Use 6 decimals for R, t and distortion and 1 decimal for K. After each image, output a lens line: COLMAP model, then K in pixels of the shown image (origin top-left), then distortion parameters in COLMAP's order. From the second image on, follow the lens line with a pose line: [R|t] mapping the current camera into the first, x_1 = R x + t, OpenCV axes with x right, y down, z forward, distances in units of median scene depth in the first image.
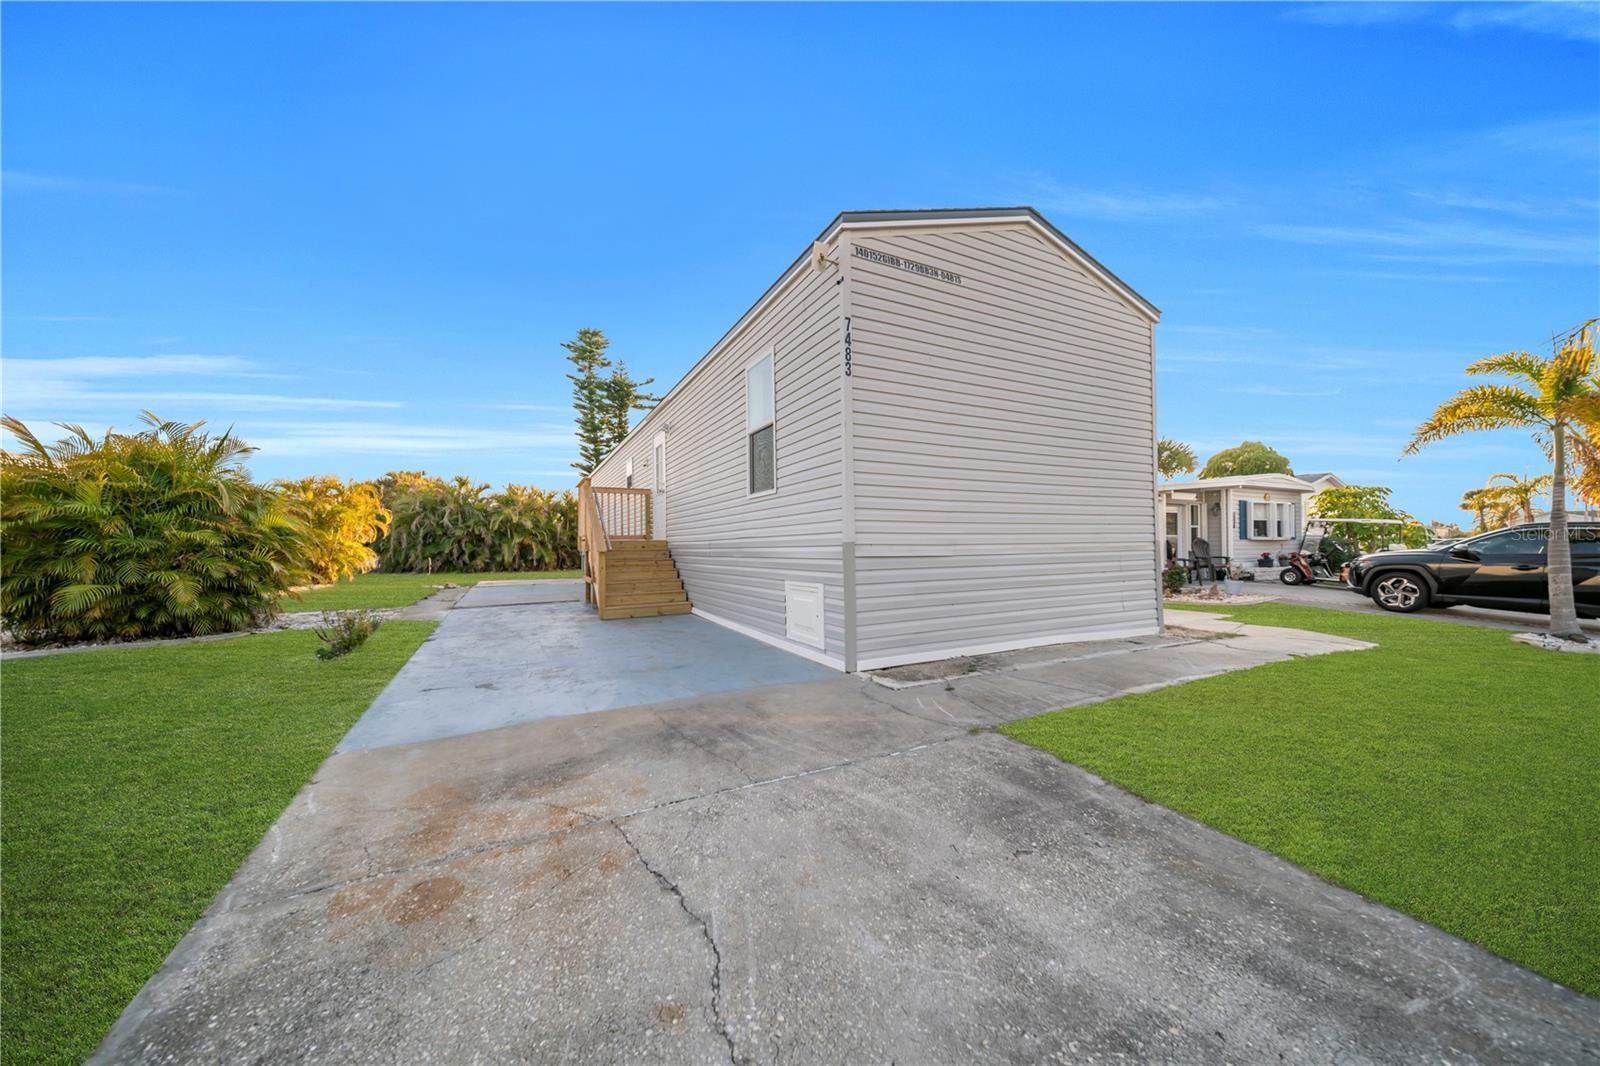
lens RADIAL K [[553.3, 0, 800.7], [0, 553.3, 541.8], [0, 0, 1]] dist [0.000219, -0.000035]
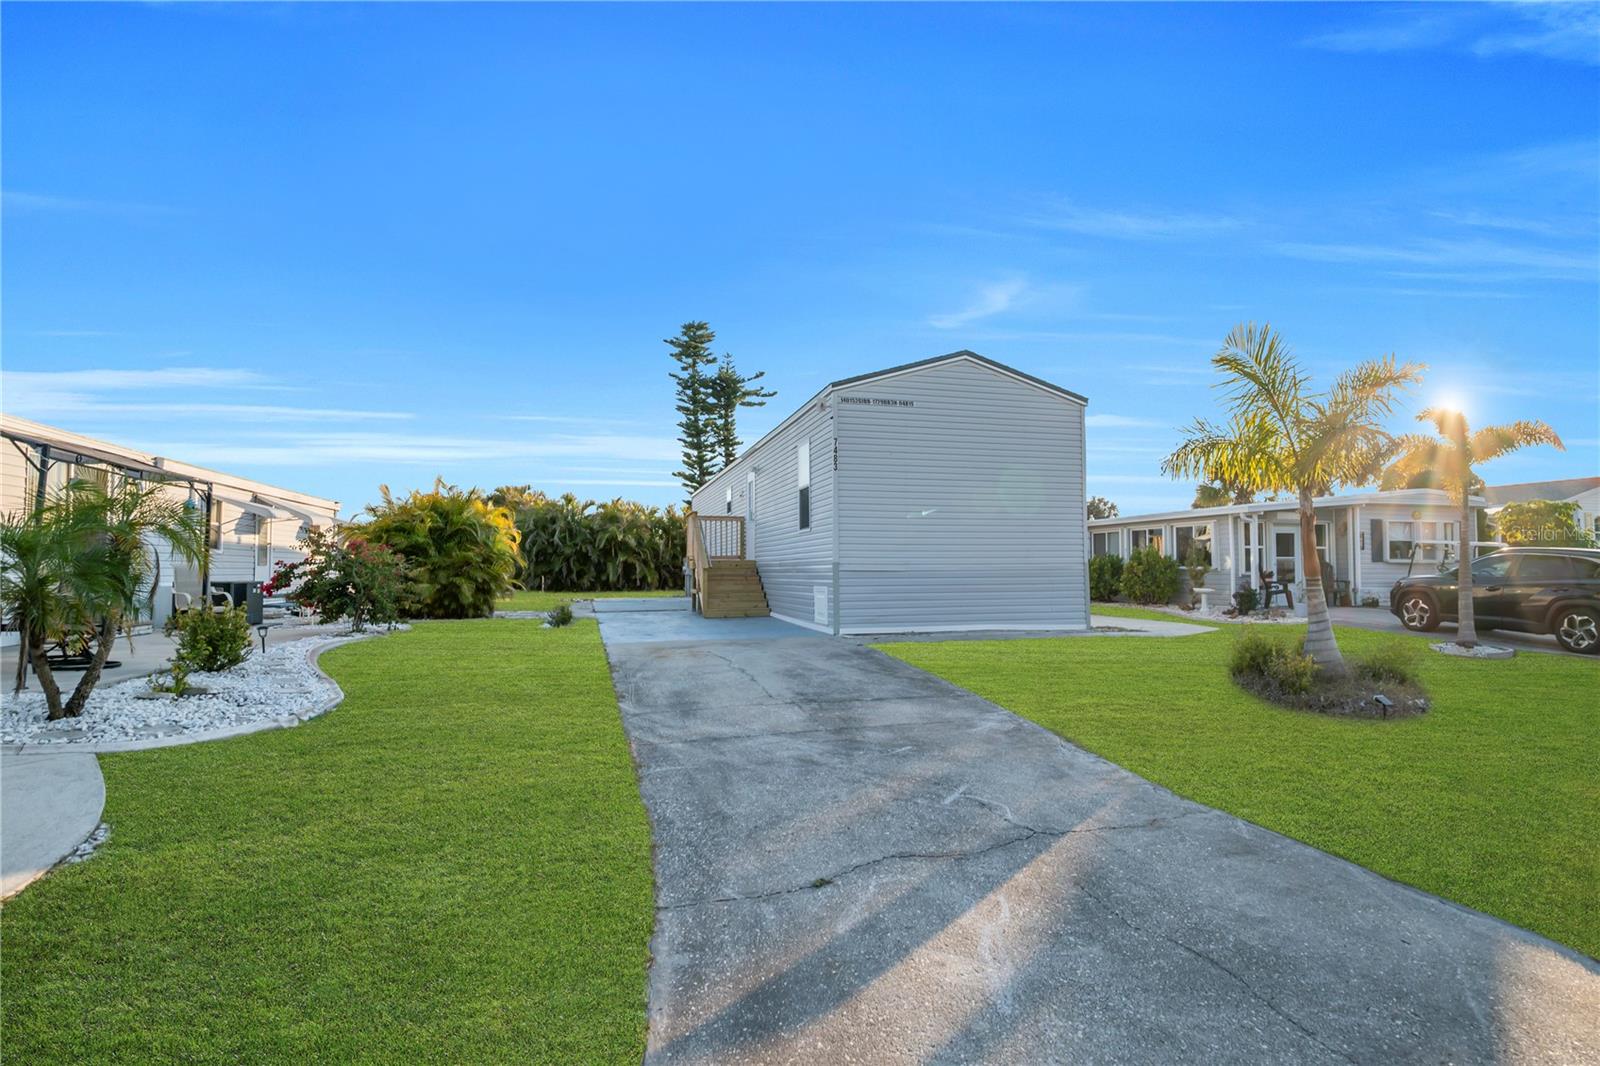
lens RADIAL K [[808.5, 0, 806.1], [0, 808.5, 540.6], [0, 0, 1]] dist [-0.031964, -0.000086]
pose [[0.975862, 0.000370, -0.218389, 0.261989], [-0.006128, 0.999651, -0.025689, -0.000916], [0.218303, 0.026407, 0.975524, -0.732782]]
